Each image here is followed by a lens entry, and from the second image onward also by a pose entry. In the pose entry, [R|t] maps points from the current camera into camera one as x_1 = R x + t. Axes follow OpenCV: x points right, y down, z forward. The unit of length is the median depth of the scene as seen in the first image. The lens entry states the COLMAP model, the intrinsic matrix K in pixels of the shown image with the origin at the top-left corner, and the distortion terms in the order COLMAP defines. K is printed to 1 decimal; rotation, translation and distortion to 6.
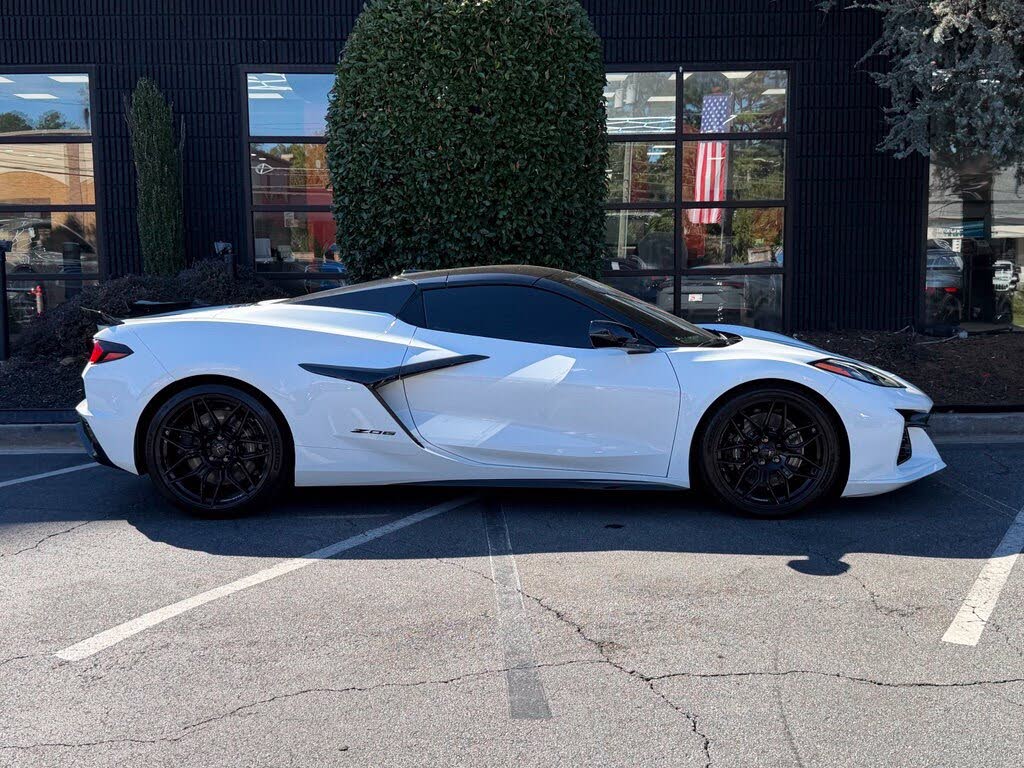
lens RADIAL K [[1150.7, 0, 527.5], [0, 1150.7, 400.4], [0, 0, 1]] dist [0.118532, 0.000000]
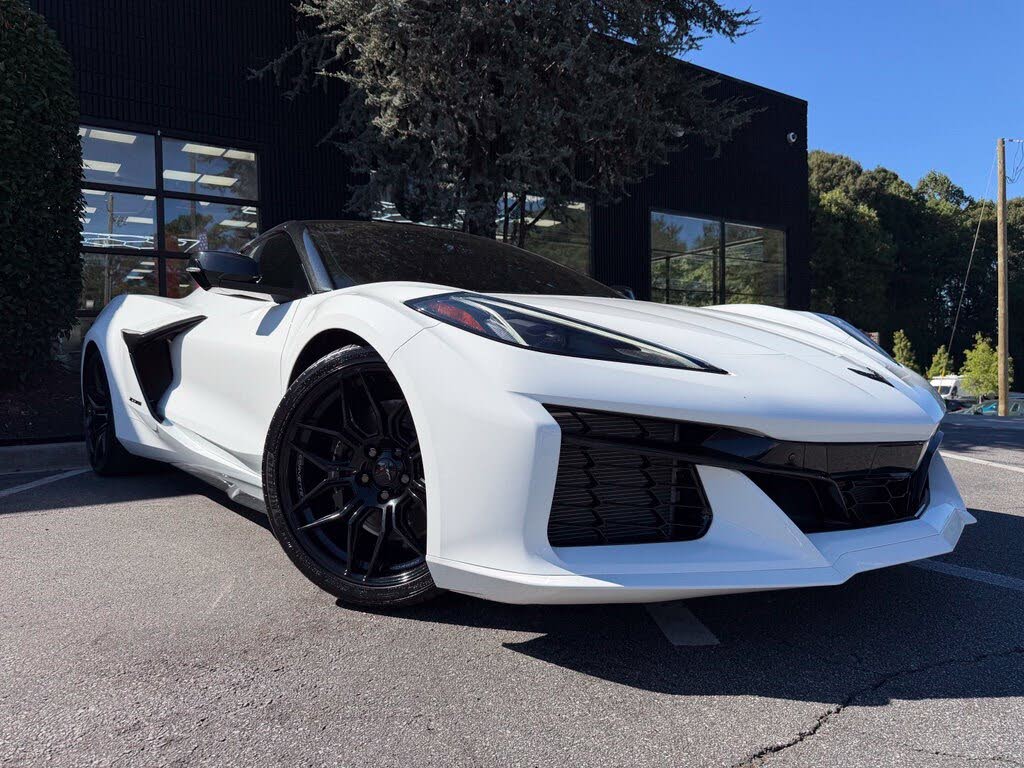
lens RADIAL K [[728.9, 0, 518.7], [0, 728.9, 391.3], [0, 0, 1]] dist [-0.015876, 0.000739]
pose [[0.829062, -0.022925, 0.558686, 0.031191], [0.076316, 0.994448, -0.072444, 0.043032], [-0.553924, 0.102697, 0.826209, 0.341656]]
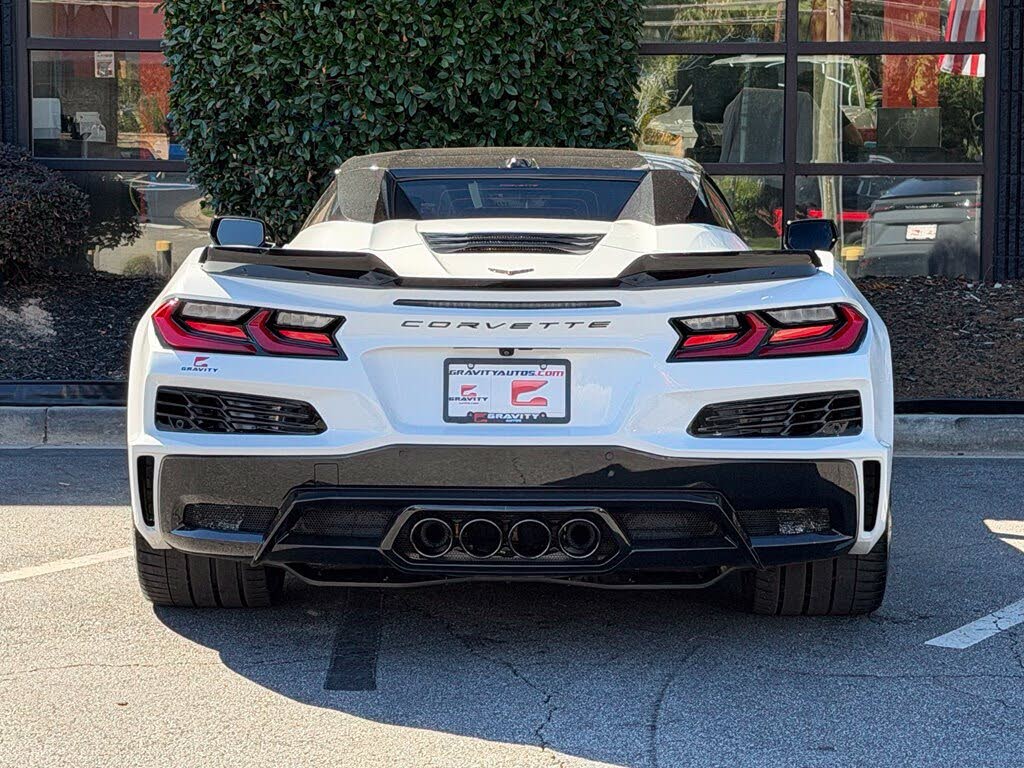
lens RADIAL K [[2641.1, 0, 562.2], [0, 2641.1, 414.1], [0, 0, 1]] dist [0.111406, 0.000000]
pose [[0.999302, 0.016471, -0.033520, 0.085120], [-0.017252, 0.999584, -0.023134, 0.049049], [0.033125, 0.023697, 0.999170, -0.343985]]
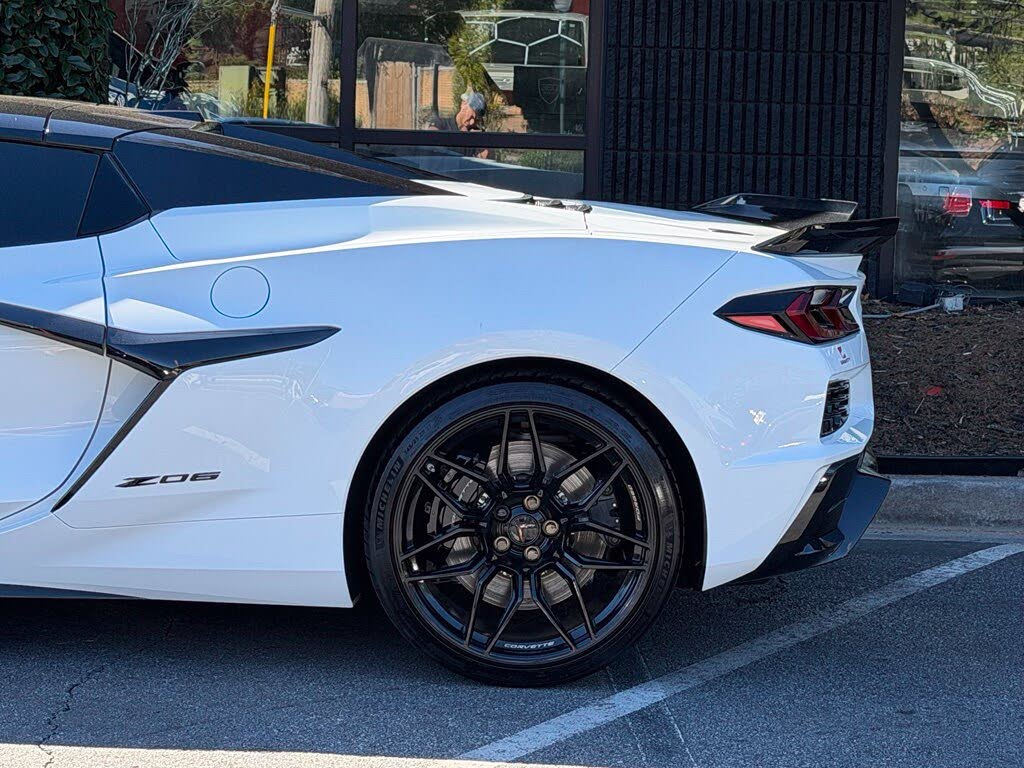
lens RADIAL K [[2617.8, 0, 511.2], [0, 2617.8, 385.8], [0, 0, 1]] dist [0.131115, 0.000000]
pose [[0.999152, 0.040854, -0.005112, 0.258663], [-0.040953, 0.998936, -0.021196, 0.004462], [0.004240, 0.021387, 0.999762, 0.000422]]
